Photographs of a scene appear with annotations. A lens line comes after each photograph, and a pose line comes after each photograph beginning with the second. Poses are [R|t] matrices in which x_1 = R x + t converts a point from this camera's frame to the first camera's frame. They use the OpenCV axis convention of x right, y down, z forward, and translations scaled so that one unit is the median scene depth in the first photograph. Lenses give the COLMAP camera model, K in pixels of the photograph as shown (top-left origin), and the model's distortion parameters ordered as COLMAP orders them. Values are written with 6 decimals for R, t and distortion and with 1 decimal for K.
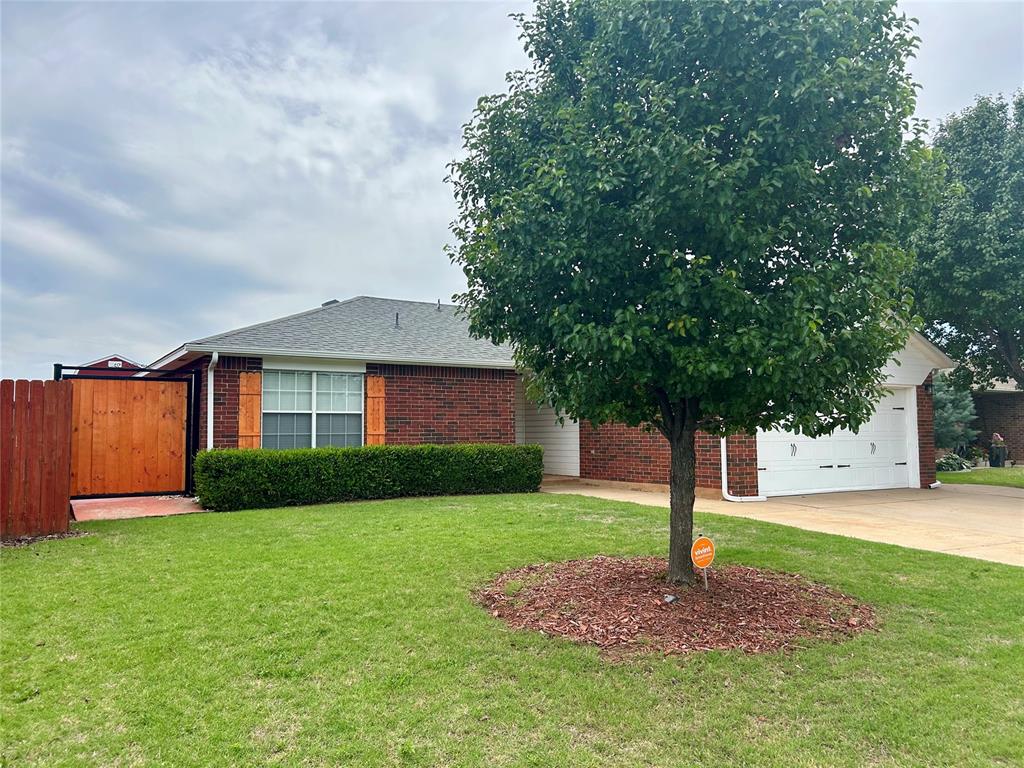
lens RADIAL K [[849.3, 0, 512.0], [0, 849.3, 384.0], [0, 0, 1]] dist [0.147881, -0.216312]
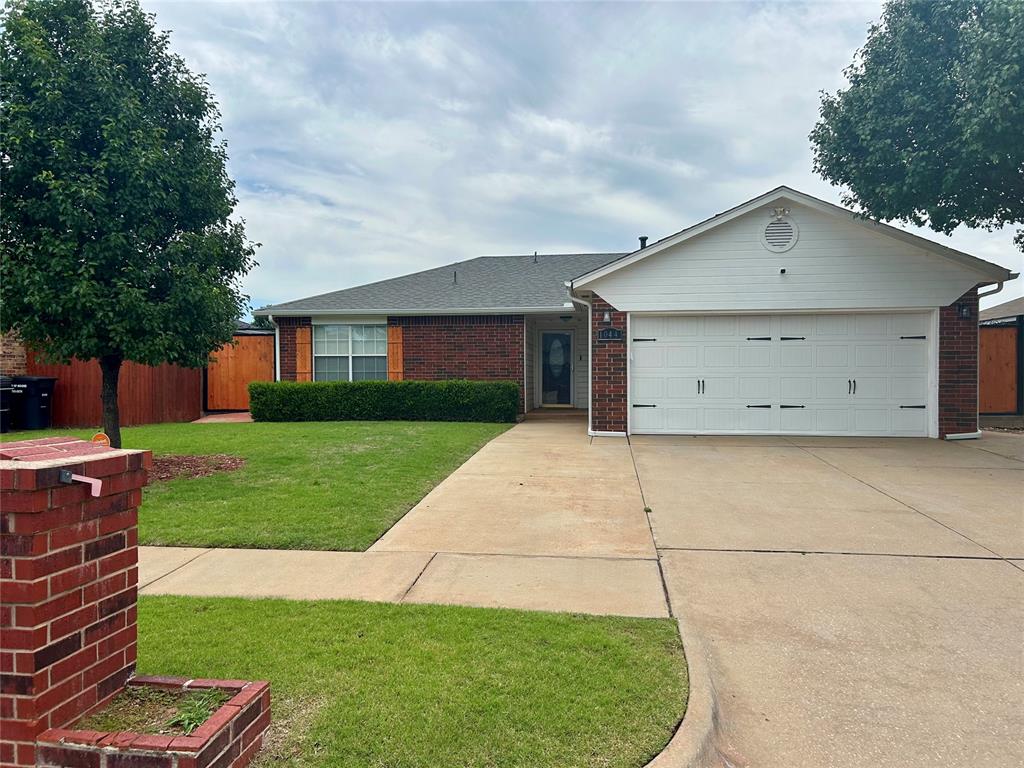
lens RADIAL K [[849.3, 0, 512.0], [0, 849.3, 384.0], [0, 0, 1]] dist [0.147881, -0.216312]
pose [[0.735338, 0.007883, -0.677654, 0.842892], [0.038091, 0.997871, 0.052942, 0.015994], [0.676629, -0.064743, 0.733472, 0.179617]]
